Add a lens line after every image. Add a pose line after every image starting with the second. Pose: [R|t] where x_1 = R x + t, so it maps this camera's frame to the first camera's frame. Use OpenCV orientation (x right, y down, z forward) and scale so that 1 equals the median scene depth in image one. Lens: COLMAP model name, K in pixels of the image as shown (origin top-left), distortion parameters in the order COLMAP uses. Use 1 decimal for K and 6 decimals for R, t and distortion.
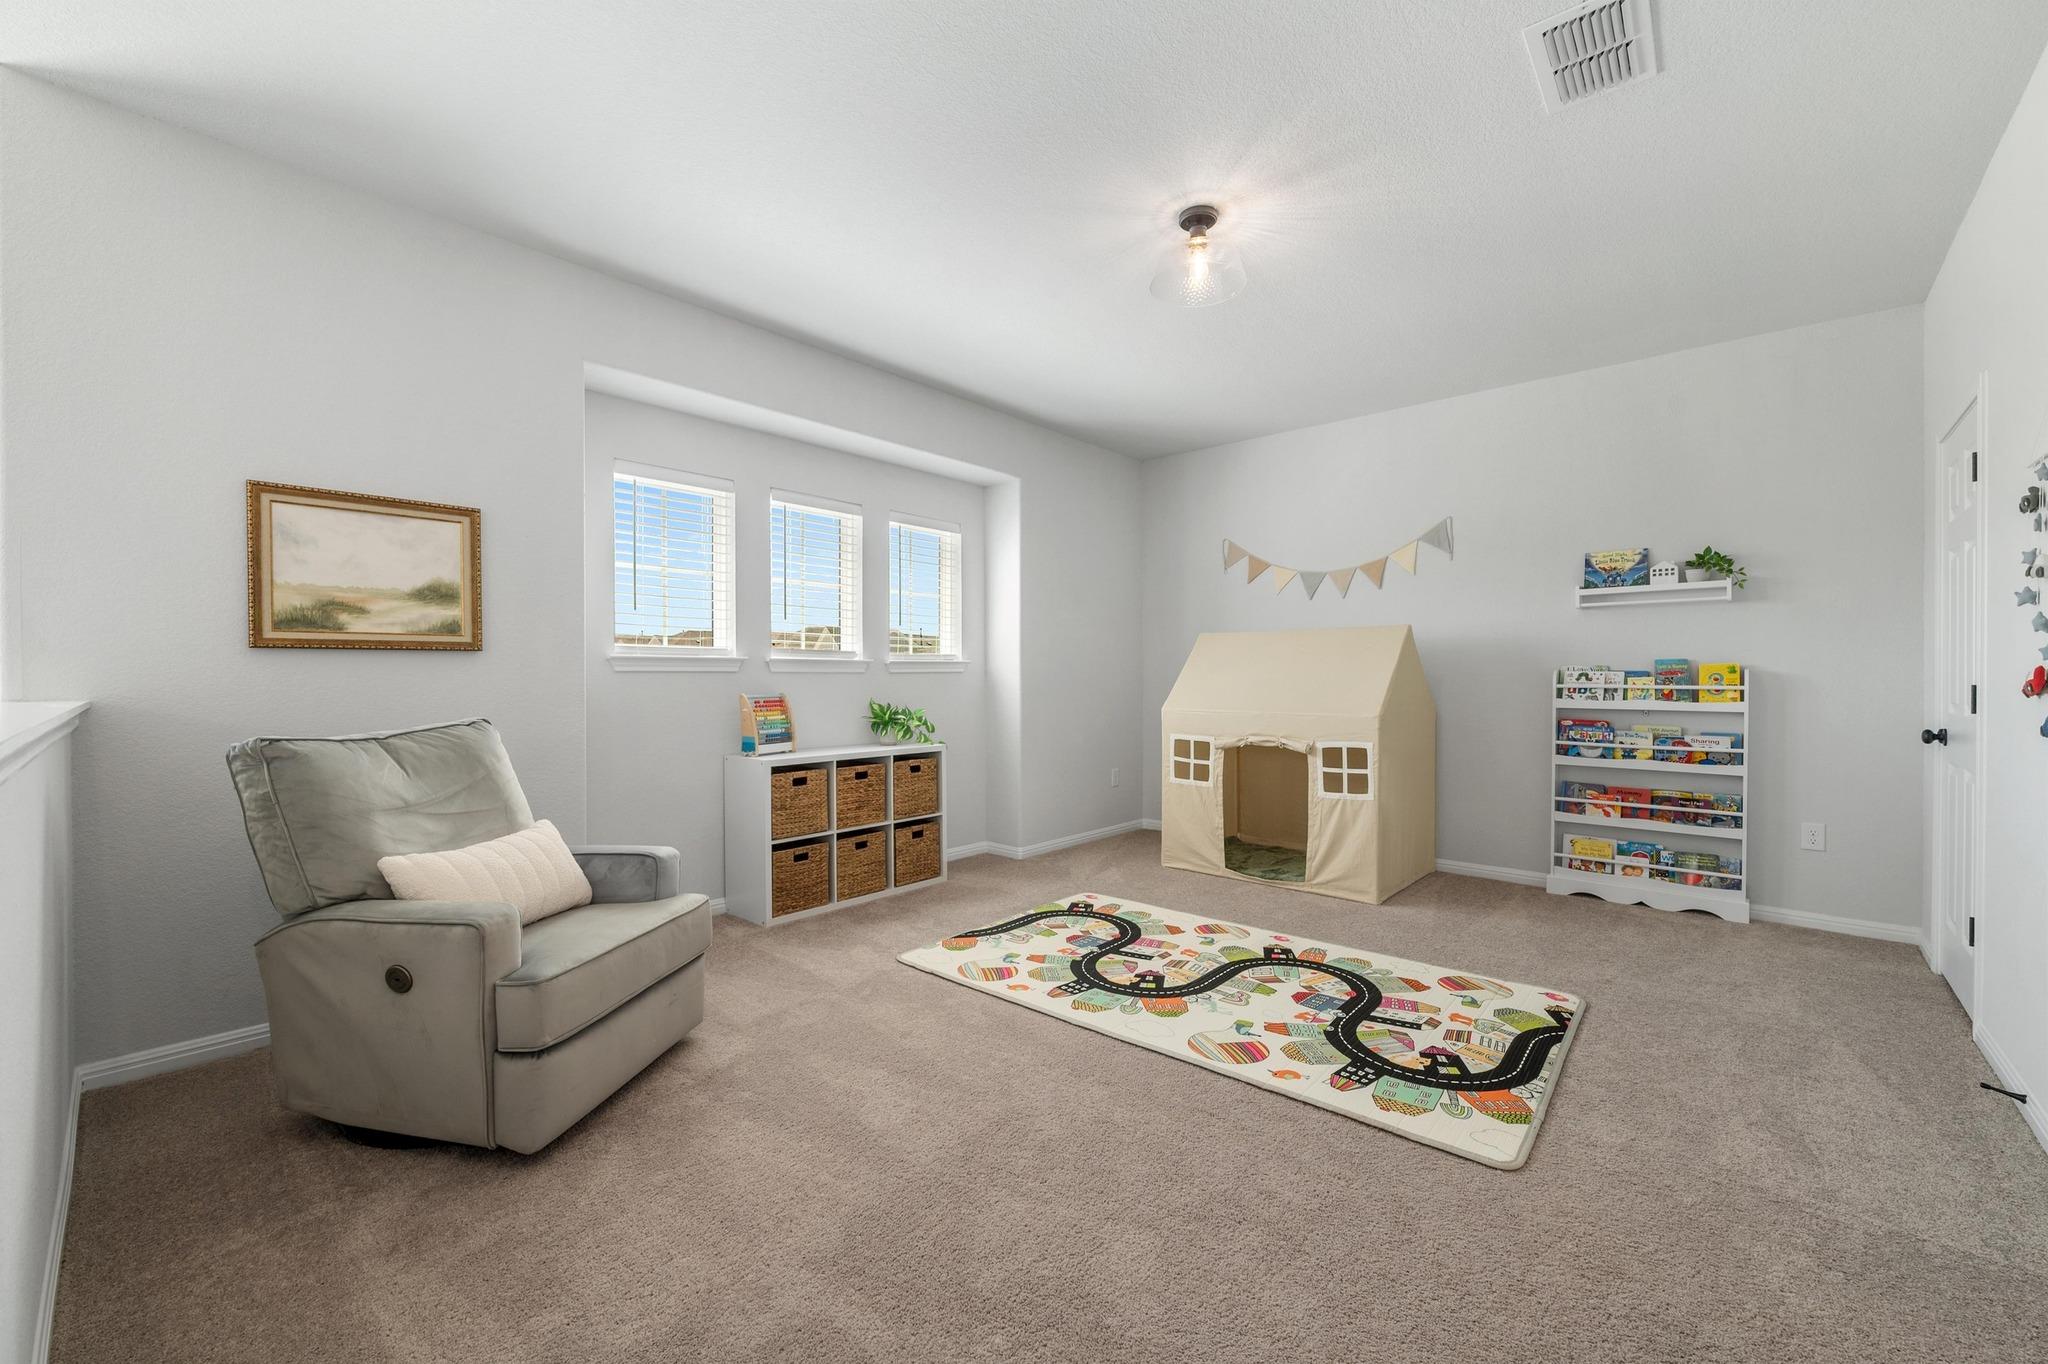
lens RADIAL K [[806.9, 0, 1025.0], [0, 806.9, 681.3], [0, 0, 1]] dist [-0.000435, -0.000025]
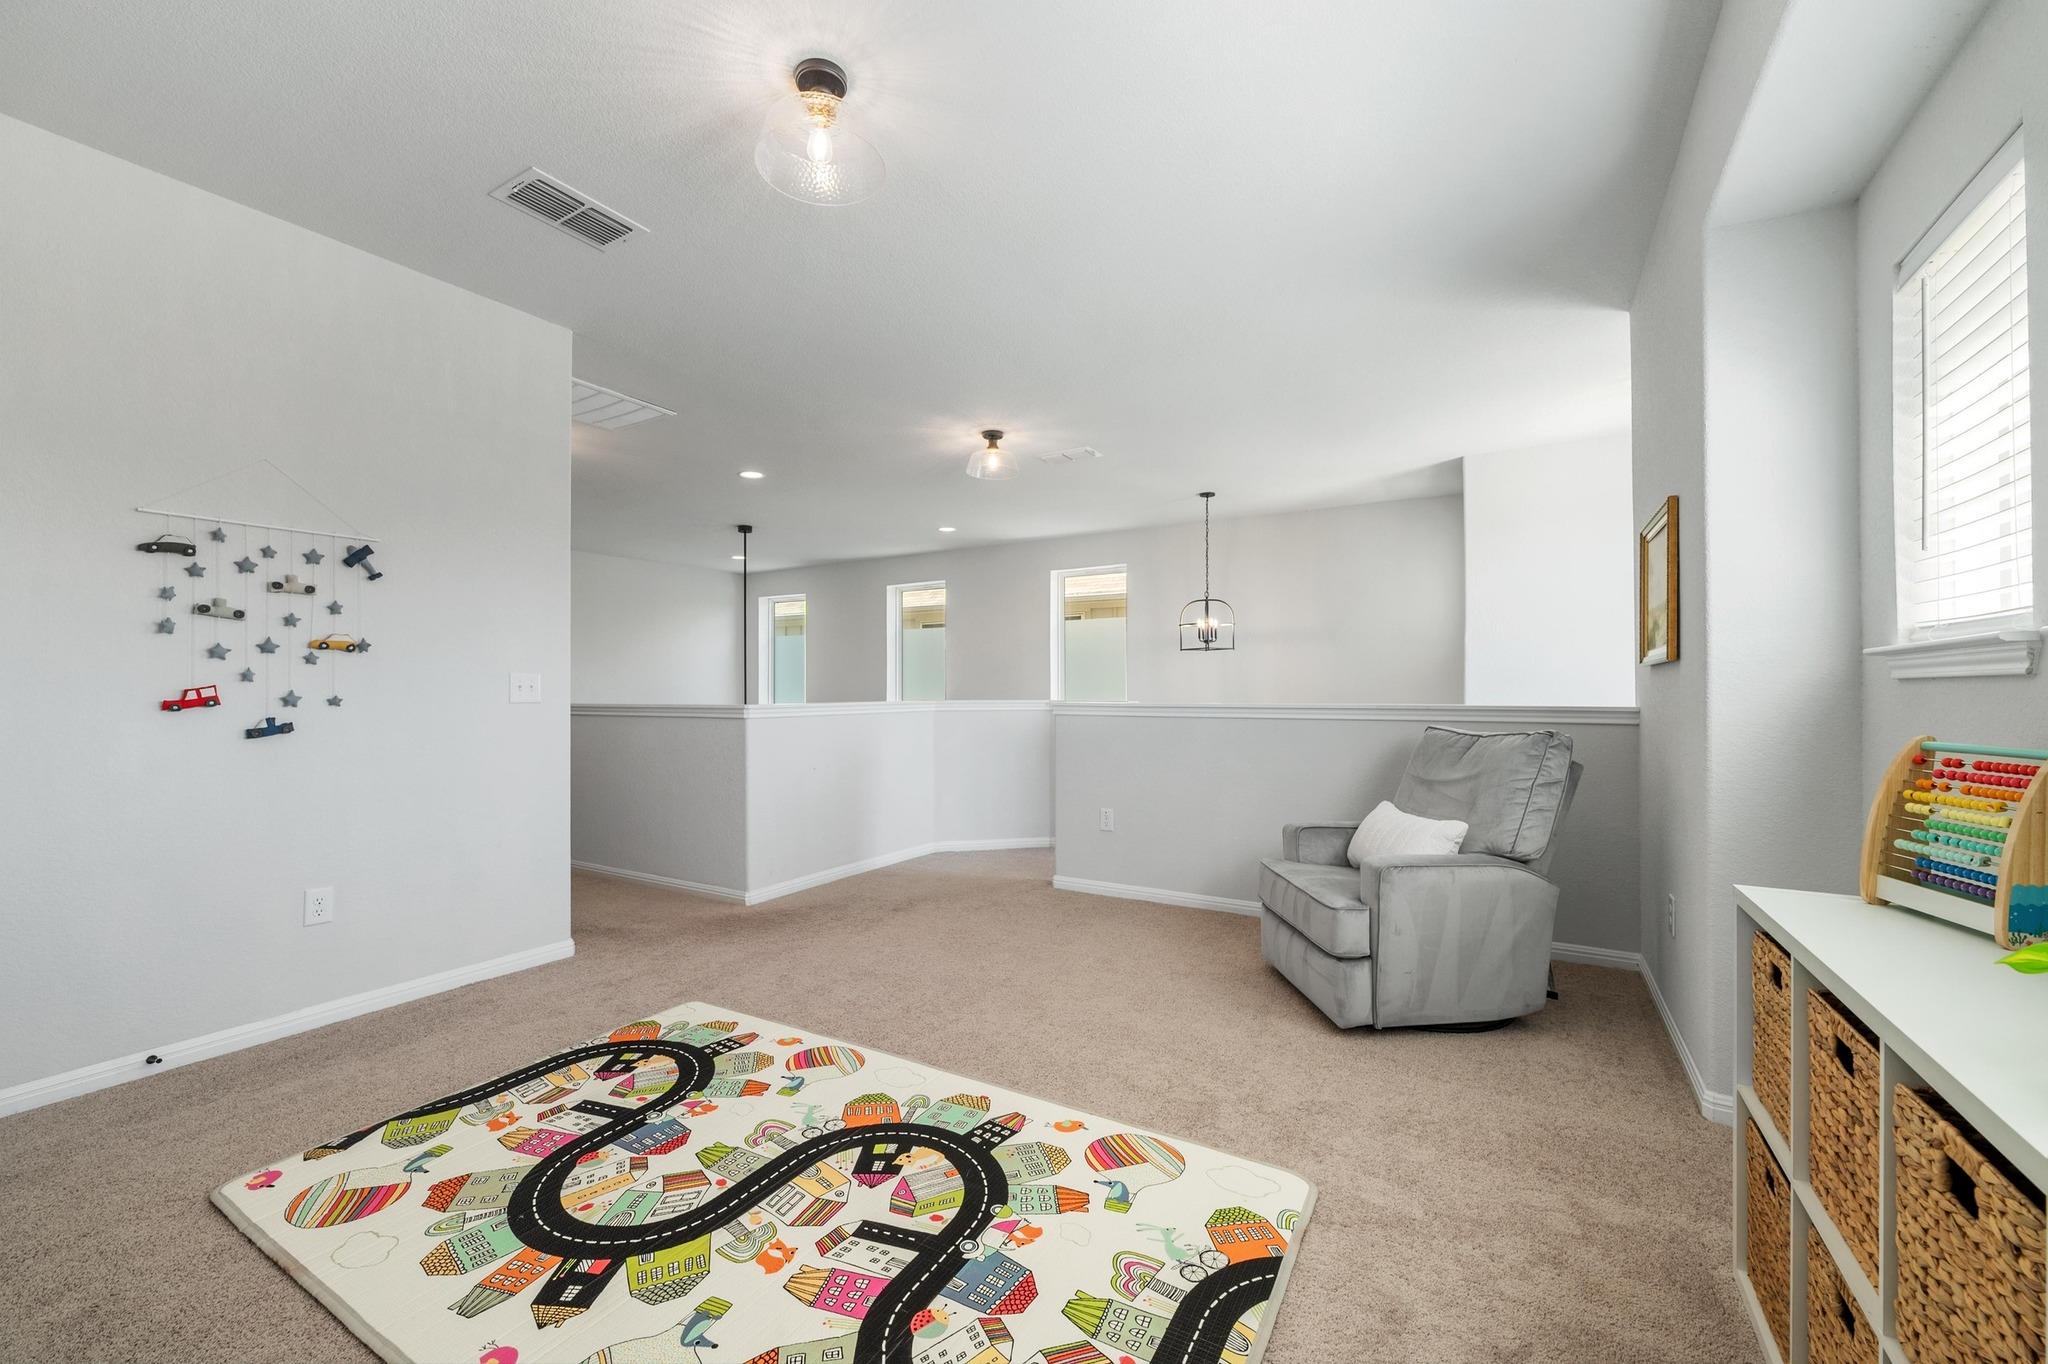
lens RADIAL K [[806.9, 0, 1025.7], [0, 806.9, 686.9], [0, 0, 1]] dist [-0.000435, -0.000025]
pose [[-0.981161, 0.002899, -0.193170, 0.167487], [0.002218, 0.999991, 0.003744, -0.011525], [0.193179, 0.003245, -0.981158, 1.698856]]
